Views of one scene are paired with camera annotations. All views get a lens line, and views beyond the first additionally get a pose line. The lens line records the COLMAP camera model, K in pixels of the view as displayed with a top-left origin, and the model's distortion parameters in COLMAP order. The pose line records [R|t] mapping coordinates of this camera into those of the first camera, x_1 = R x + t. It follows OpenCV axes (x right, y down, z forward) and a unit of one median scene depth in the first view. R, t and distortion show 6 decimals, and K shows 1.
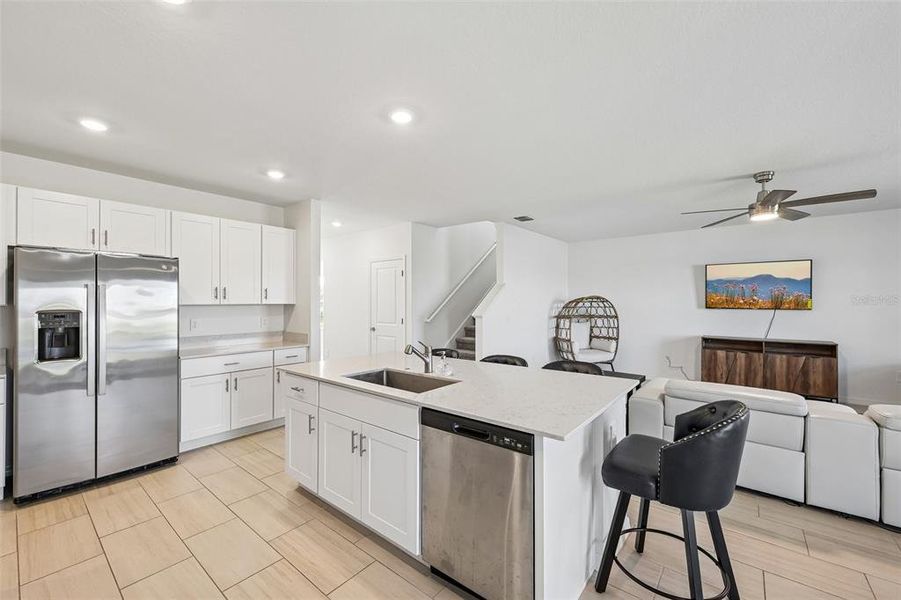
lens RADIAL K [[361.1, 0, 446.8], [0, 361.1, 299.9], [0, 0, 1]] dist [0.002343, -0.000781]
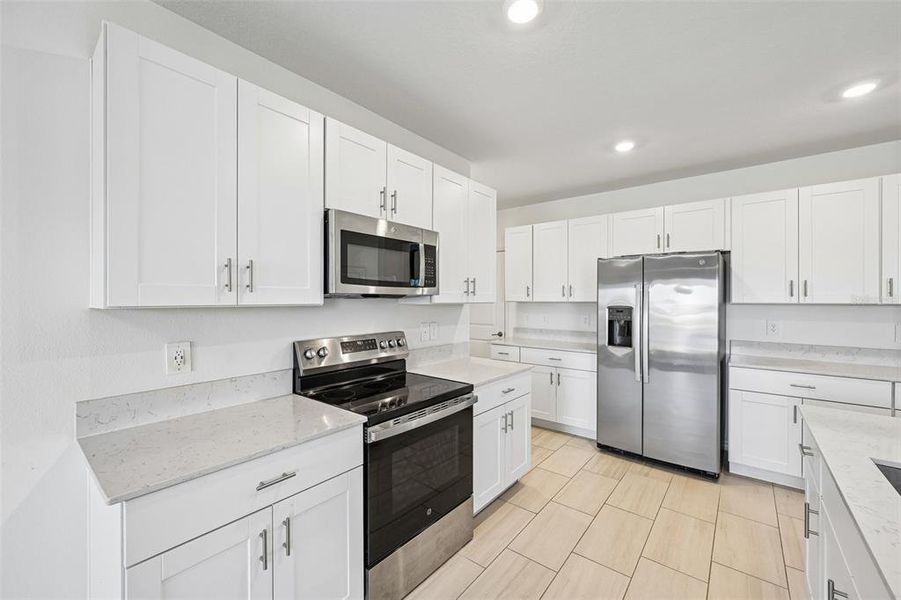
lens RADIAL K [[361.1, 0, 453.0], [0, 361.1, 297.8], [0, 0, 1]] dist [0.002343, -0.000781]
pose [[0.013865, -0.001298, -0.999903, 0.111785], [0.001683, 0.999998, -0.001275, 0.000451], [0.999902, -0.001665, 0.013868, 0.287705]]
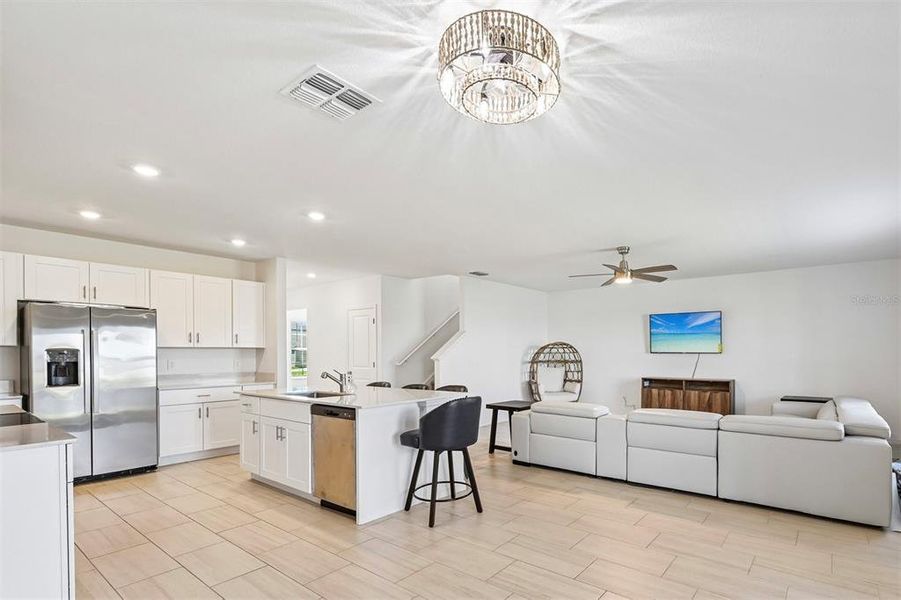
lens RADIAL K [[425.1, 0, 528.7], [0, 425.1, 354.4], [0, 0, 1]] dist [-0.002236, -0.000164]
pose [[0.997010, -0.001882, 0.077255, 0.377270], [0.001244, 0.999965, 0.008310, 0.027003], [-0.077268, -0.008189, 0.996977, -0.496914]]
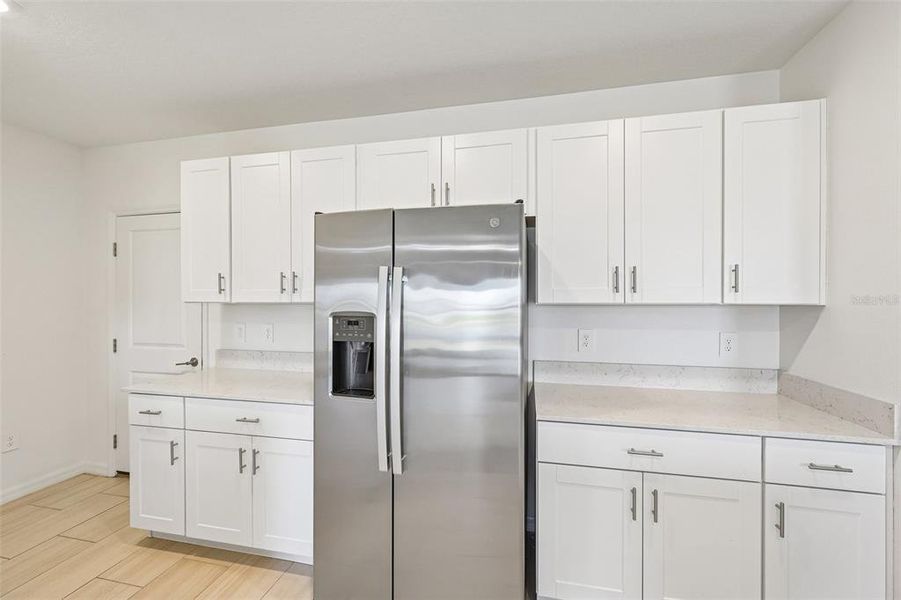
lens RADIAL K [[361.1, 0, 453.4], [0, 361.1, 298.2], [0, 0, 1]] dist [0.002343, -0.000781]
pose [[0.461261, 0.000716, -0.887264, -0.328209], [0.003430, 0.999991, 0.002590, 0.003265], [0.887258, -0.004238, 0.461255, 0.611714]]
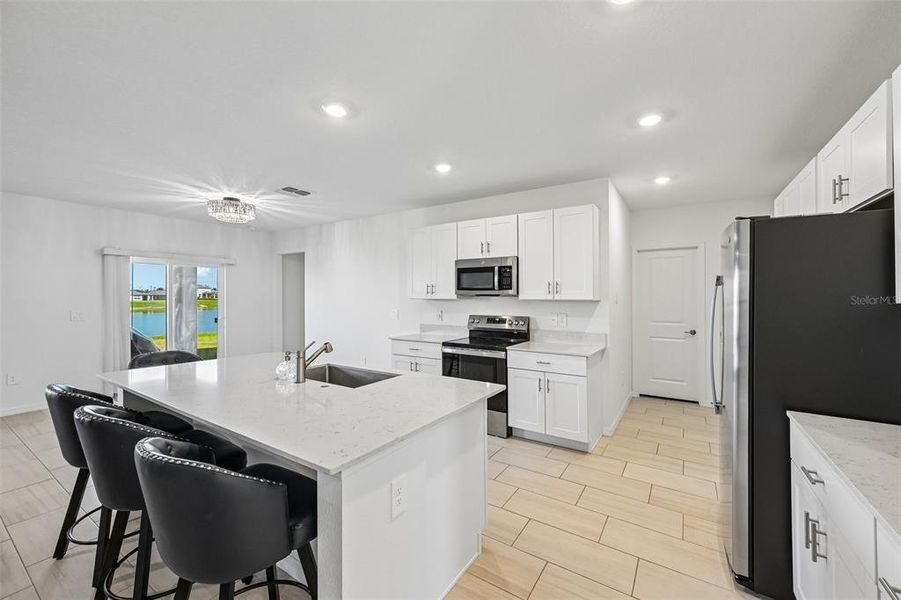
lens RADIAL K [[361.1, 0, 449.0], [0, 361.1, 297.5], [0, 0, 1]] dist [0.002343, -0.000781]
pose [[-0.993487, 0.000746, -0.113940, -0.201079], [0.000835, 0.999999, -0.000736, 0.004680], [0.113940, -0.000827, -0.993487, 1.270983]]
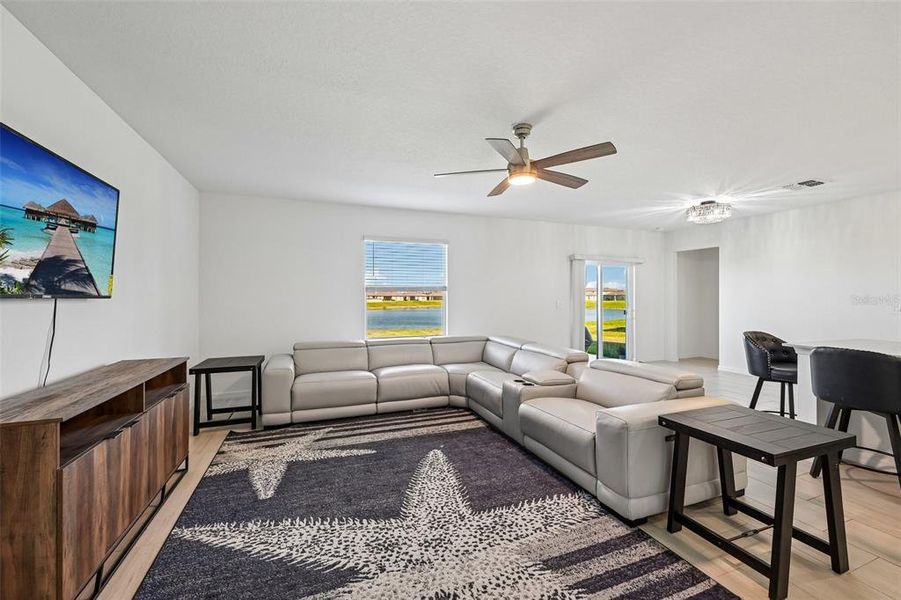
lens RADIAL K [[361.1, 0, 445.2], [0, 361.1, 296.3], [0, 0, 1]] dist [0.002343, -0.000781]
pose [[-0.863818, 0.000653, 0.503804, 0.562776], [-0.003088, 0.999974, -0.006590, 0.040484], [-0.503795, -0.007248, -0.863793, 1.663871]]
